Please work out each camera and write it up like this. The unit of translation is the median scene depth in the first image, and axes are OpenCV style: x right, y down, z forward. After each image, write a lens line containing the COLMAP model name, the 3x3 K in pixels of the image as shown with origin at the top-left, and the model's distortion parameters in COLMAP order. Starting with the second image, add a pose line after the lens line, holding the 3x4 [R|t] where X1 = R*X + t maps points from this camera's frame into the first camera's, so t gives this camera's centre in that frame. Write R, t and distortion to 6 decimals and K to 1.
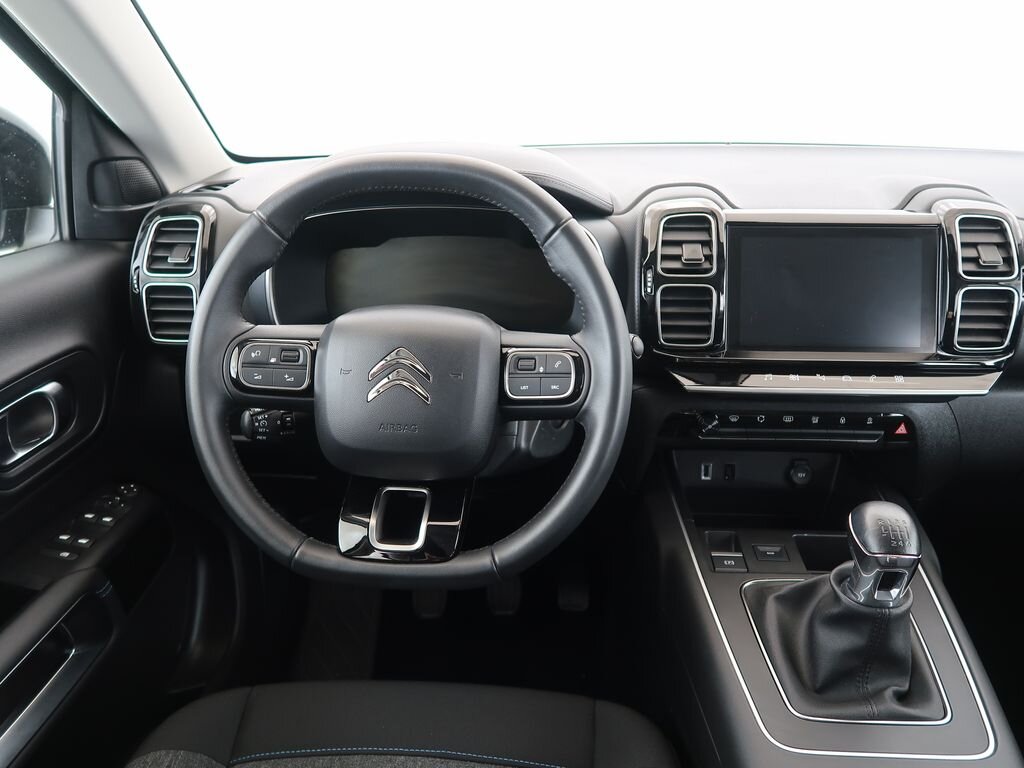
lens RADIAL K [[785.9, 0, 512.0], [0, 785.9, 384.0], [0, 0, 1]] dist [-0.029820, 0.006033]
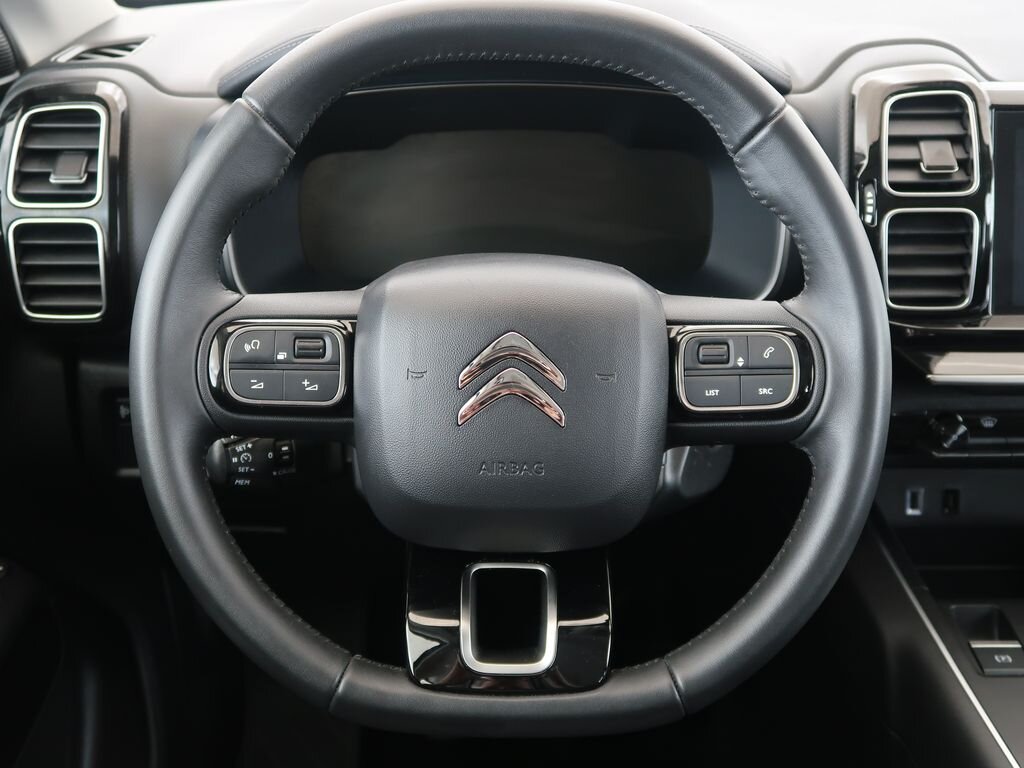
lens RADIAL K [[1185.0, 0, 512.0], [0, 1185.0, 384.0], [0, 0, 1]] dist [0.002679, -0.009293]
pose [[0.998191, -0.024377, 0.054956, -0.164845], [0.022235, 0.998982, 0.039249, -0.036185], [-0.055857, -0.037956, 0.997717, 0.099470]]
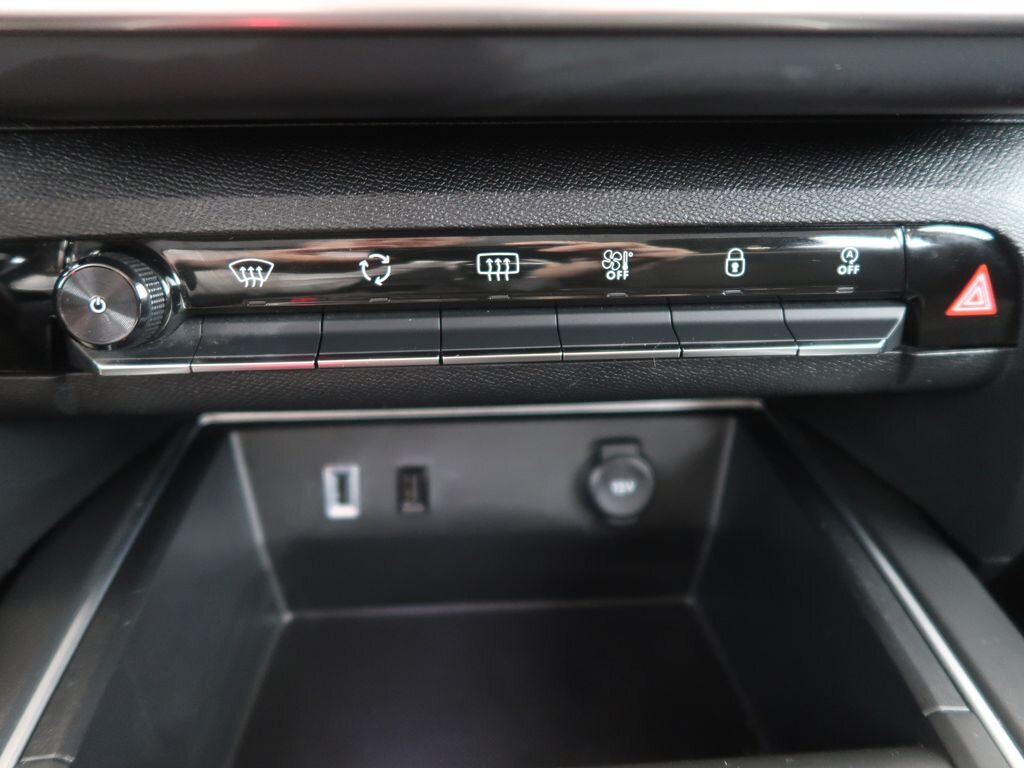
lens RADIAL K [[785.9, 0, 512.0], [0, 785.9, 384.0], [0, 0, 1]] dist [-0.029820, 0.006033]
pose [[0.992034, -0.044196, 0.117960, 0.375214], [0.042339, 0.998938, 0.018197, 0.085046], [-0.118638, -0.013057, 0.992852, 0.887858]]
